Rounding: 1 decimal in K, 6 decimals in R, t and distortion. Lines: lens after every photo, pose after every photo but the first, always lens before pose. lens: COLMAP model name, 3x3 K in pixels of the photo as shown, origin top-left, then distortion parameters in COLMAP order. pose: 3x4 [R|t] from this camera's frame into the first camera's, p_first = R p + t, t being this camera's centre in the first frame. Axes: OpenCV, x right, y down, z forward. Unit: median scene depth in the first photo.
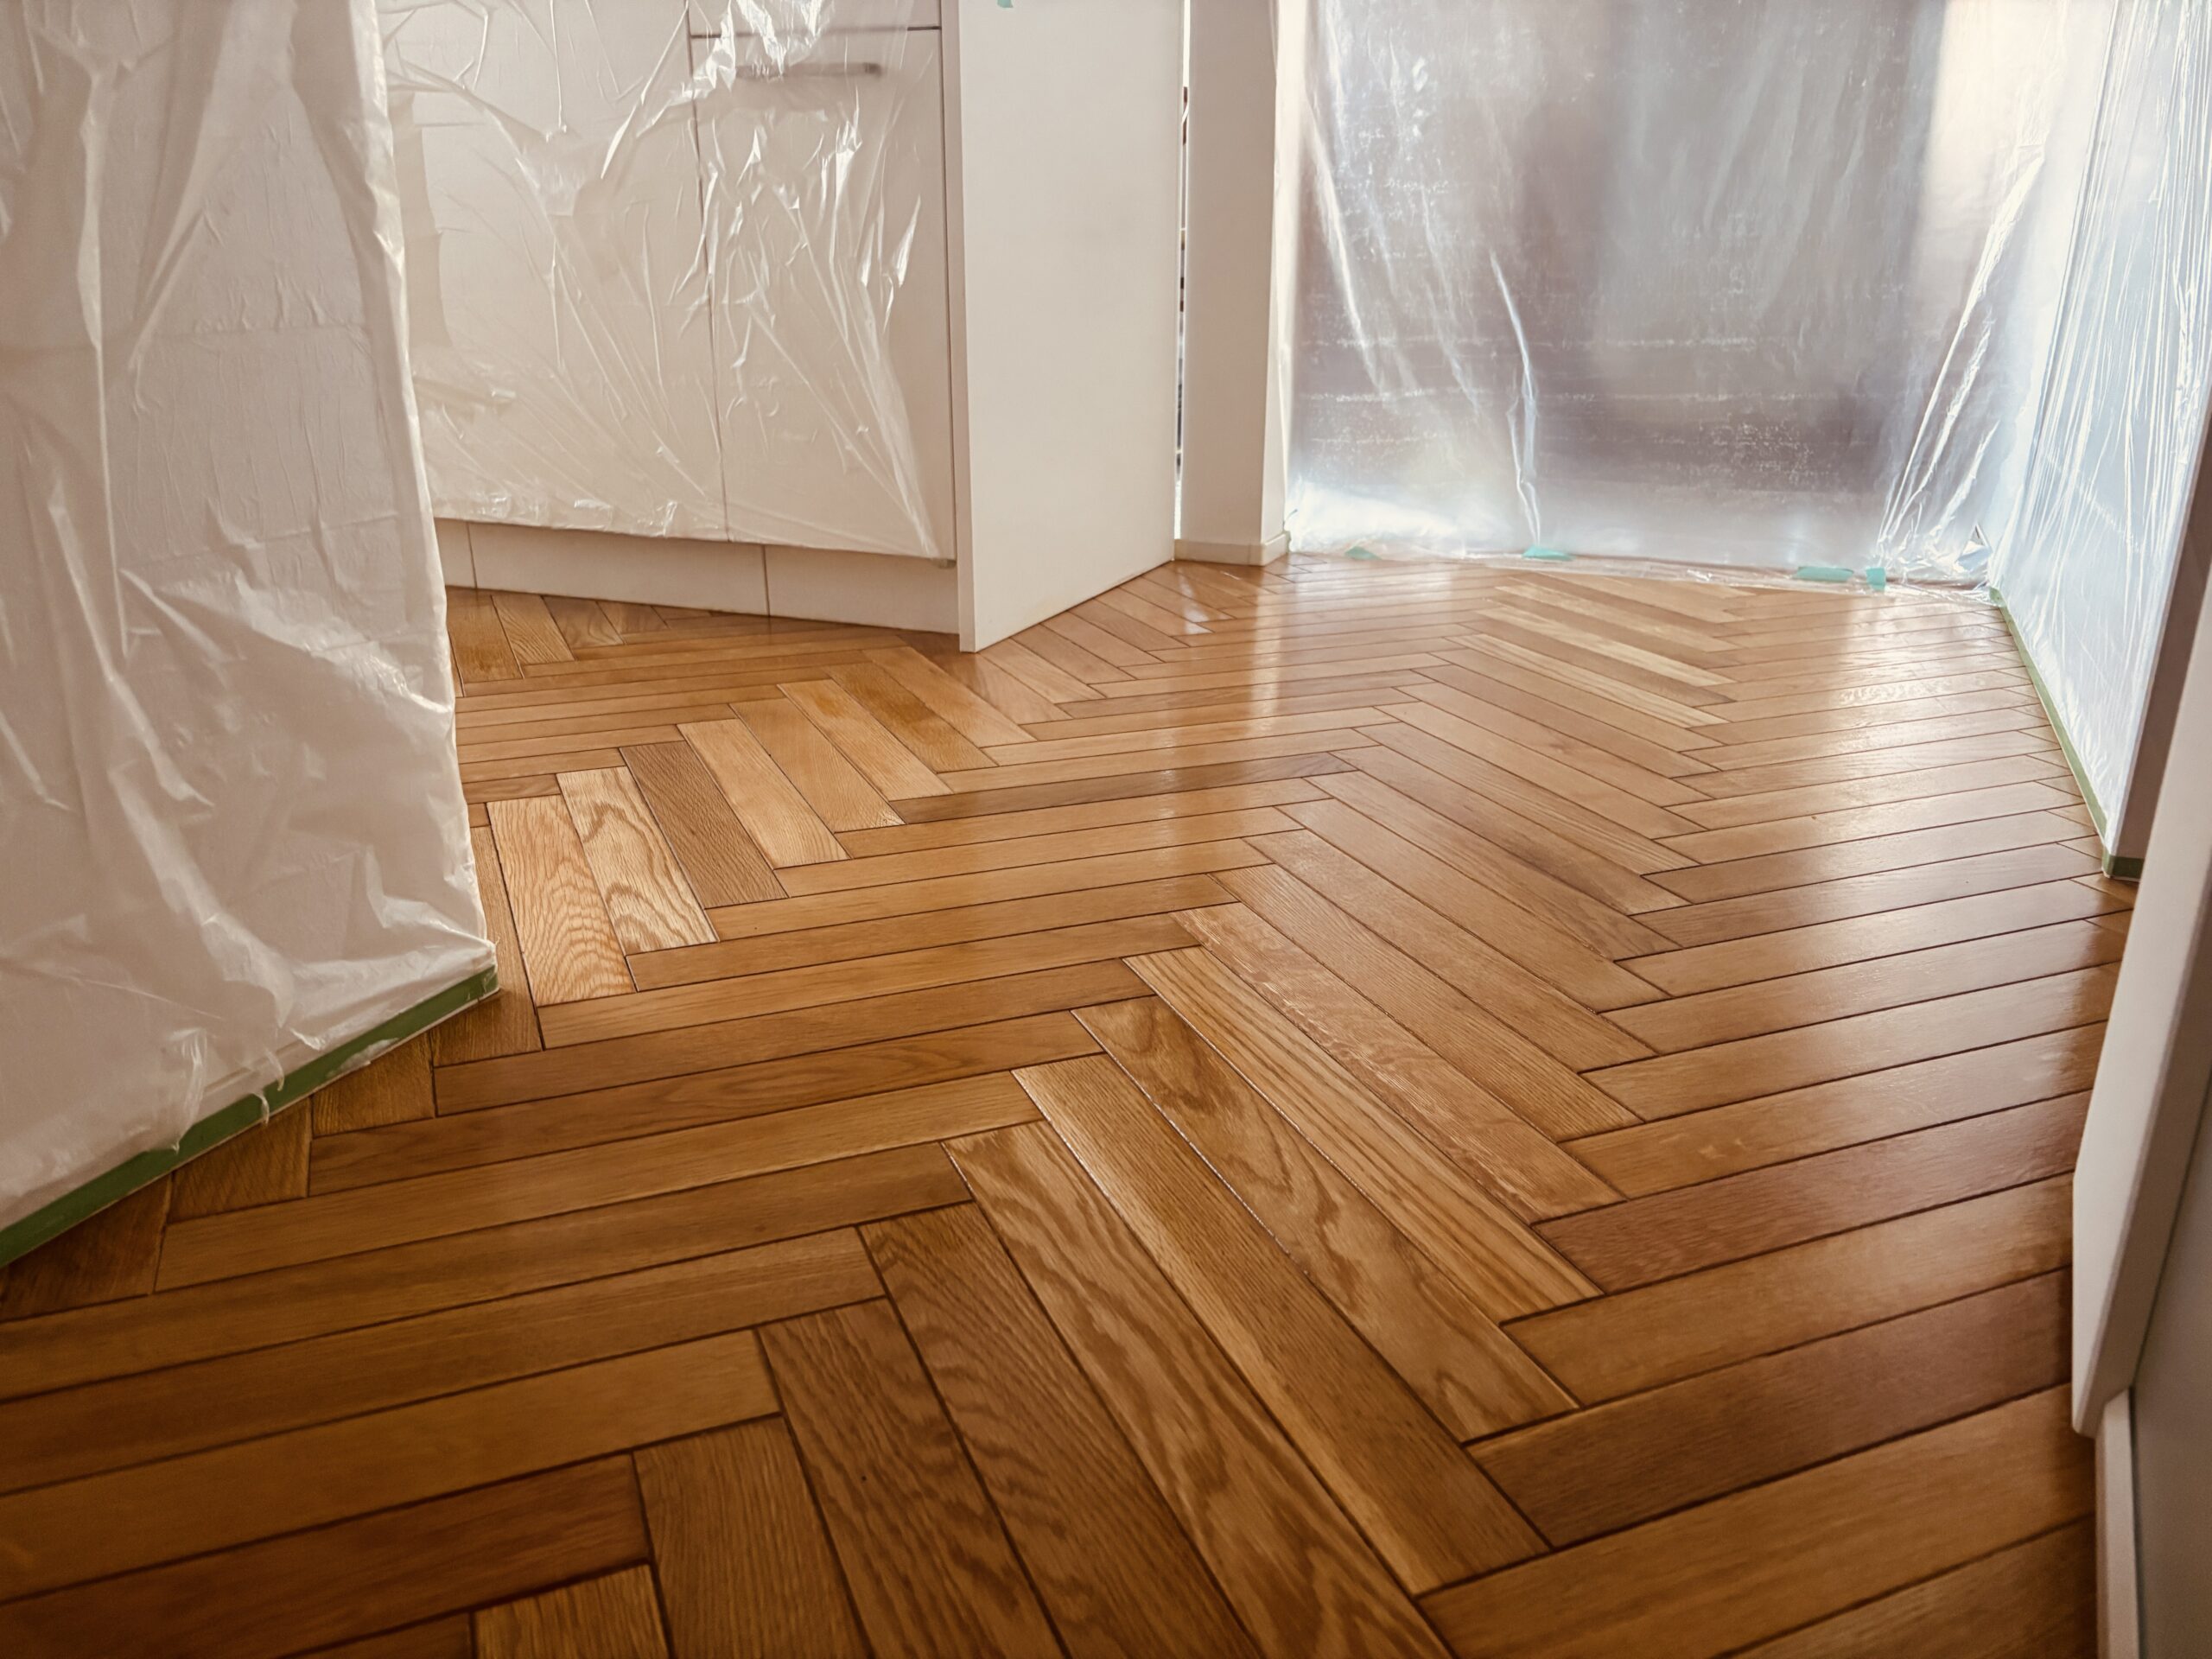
lens RADIAL K [[1690.5, 0, 1106.0], [0, 1690.5, 829.5], [0, 0, 1]] dist [0.003560, -0.005142]
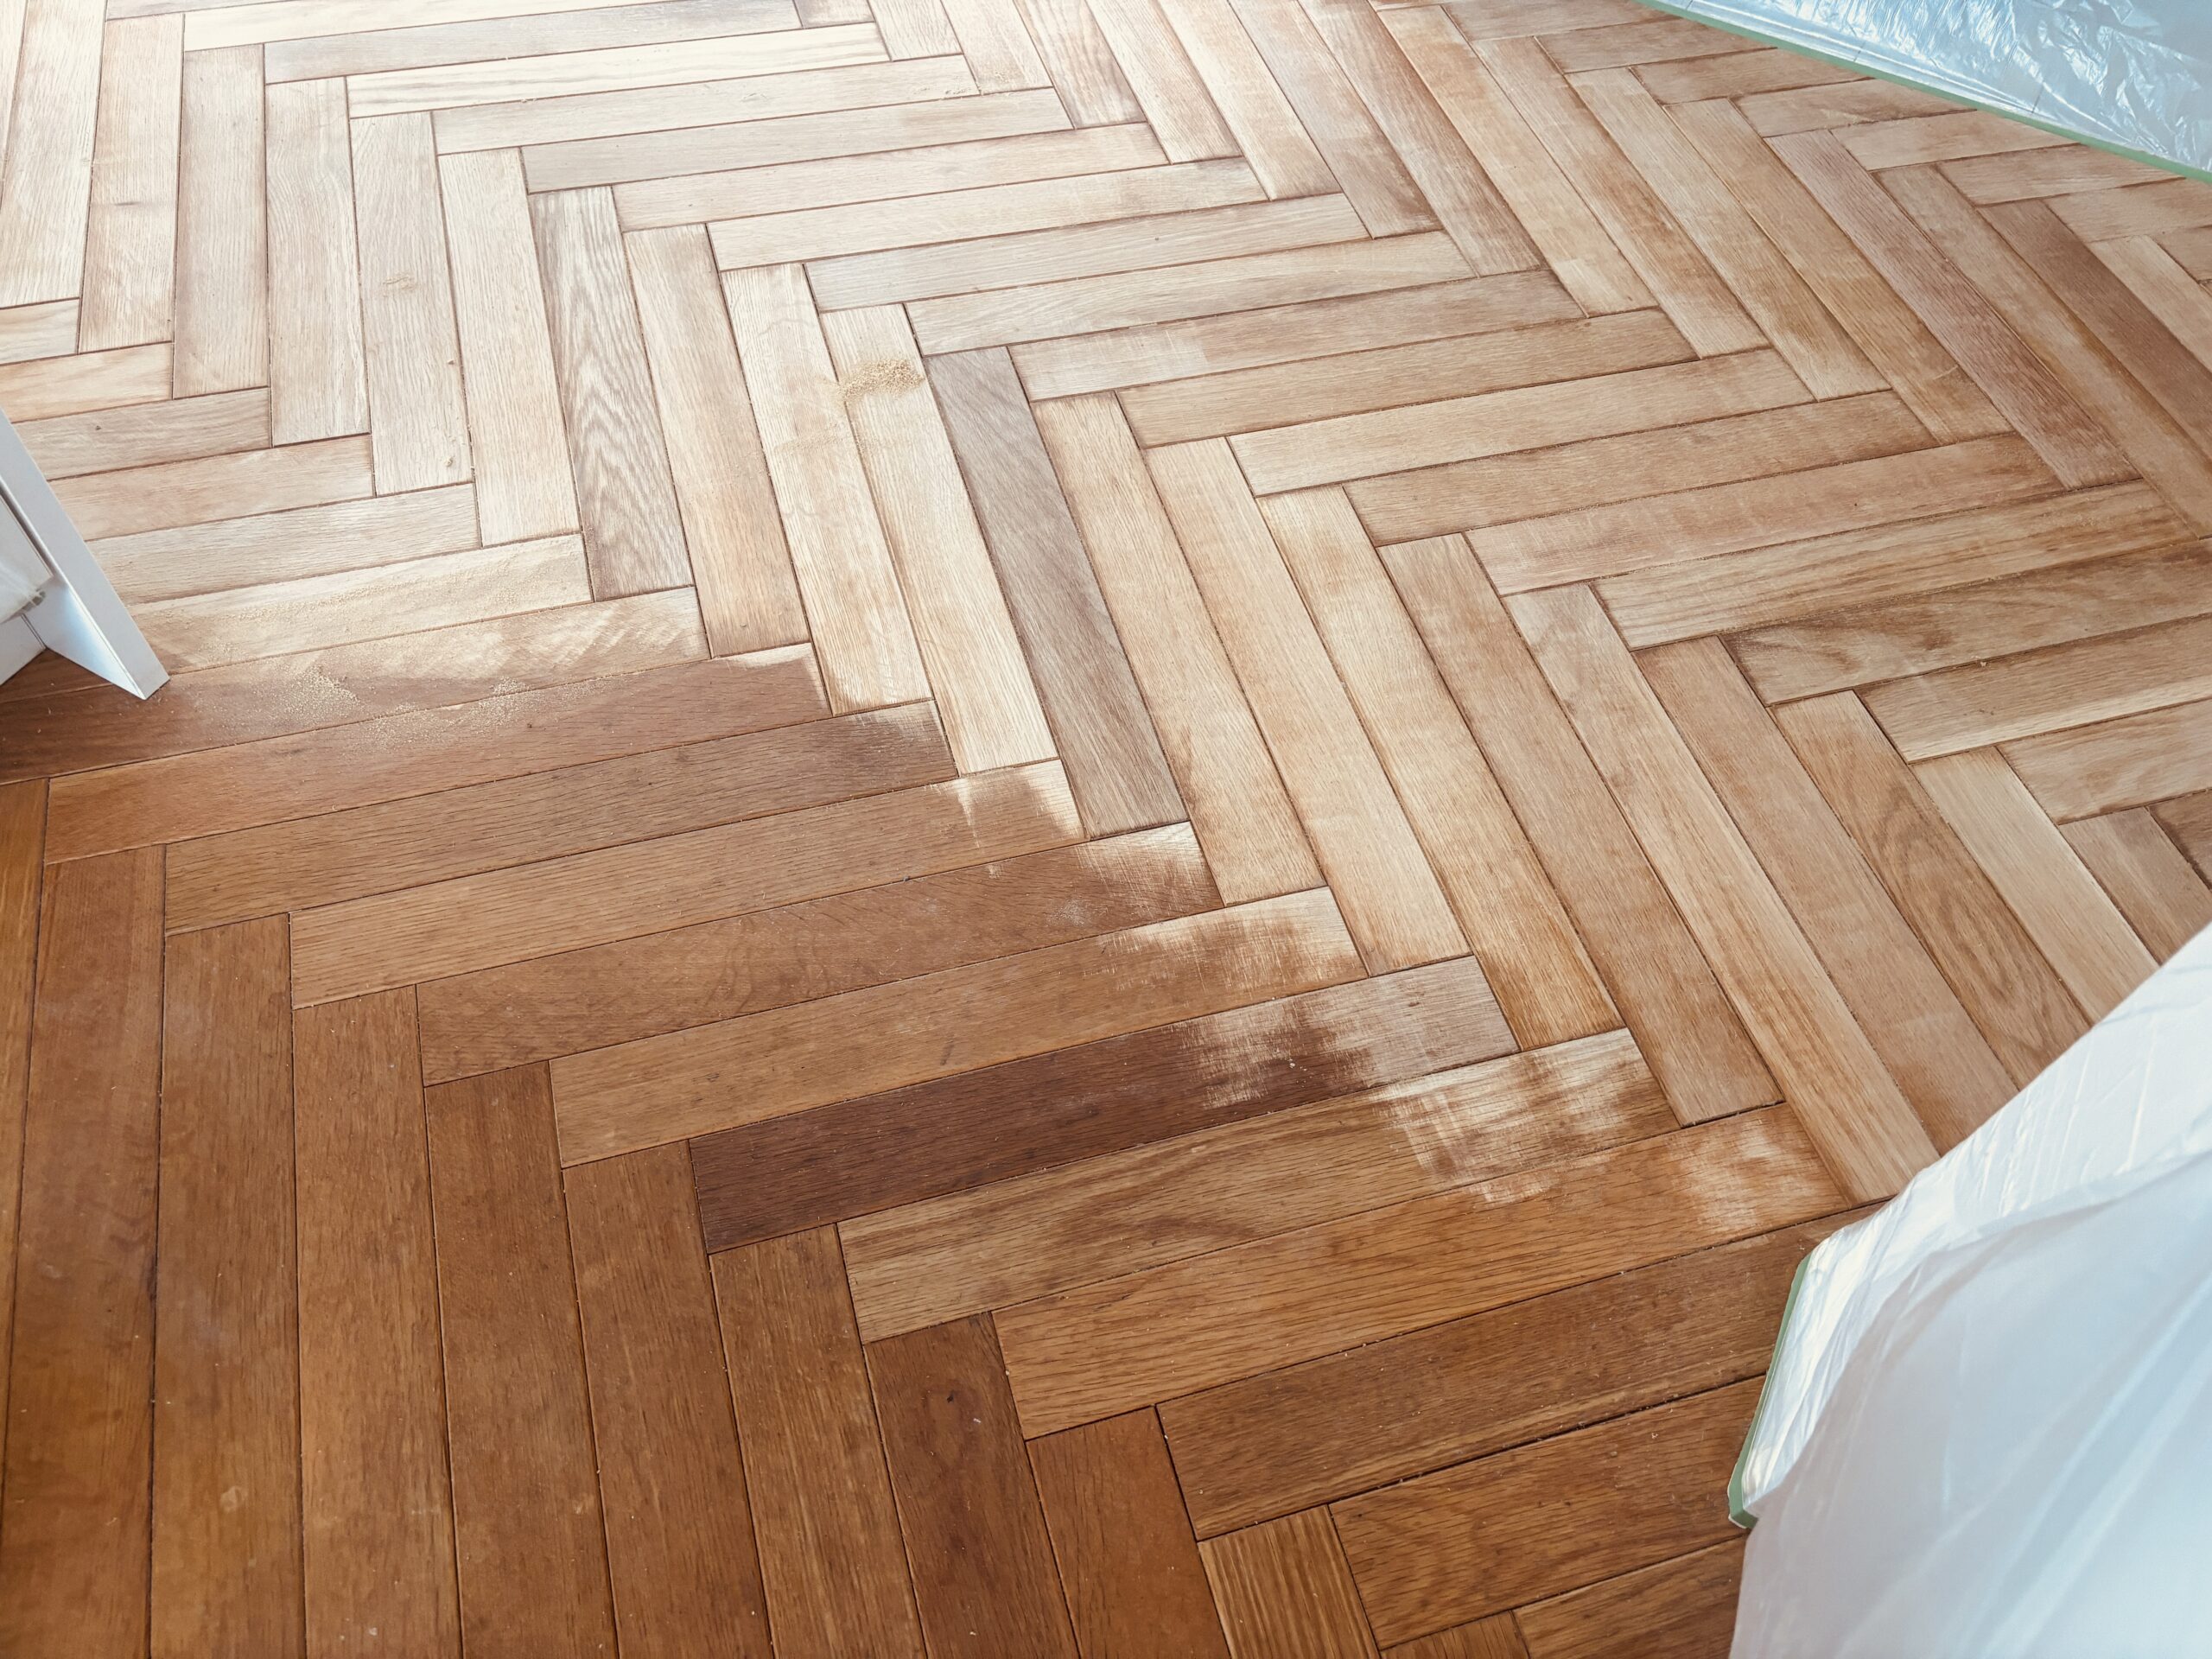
lens RADIAL K [[1690.5, 0, 1106.0], [0, 1690.5, 829.5], [0, 0, 1]] dist [0.003560, -0.005142]
pose [[0.109241, -0.809771, 0.576487, -0.505989], [0.275742, 0.581884, 0.765100, -0.521131], [-0.955004, 0.075381, 0.286853, 0.791501]]
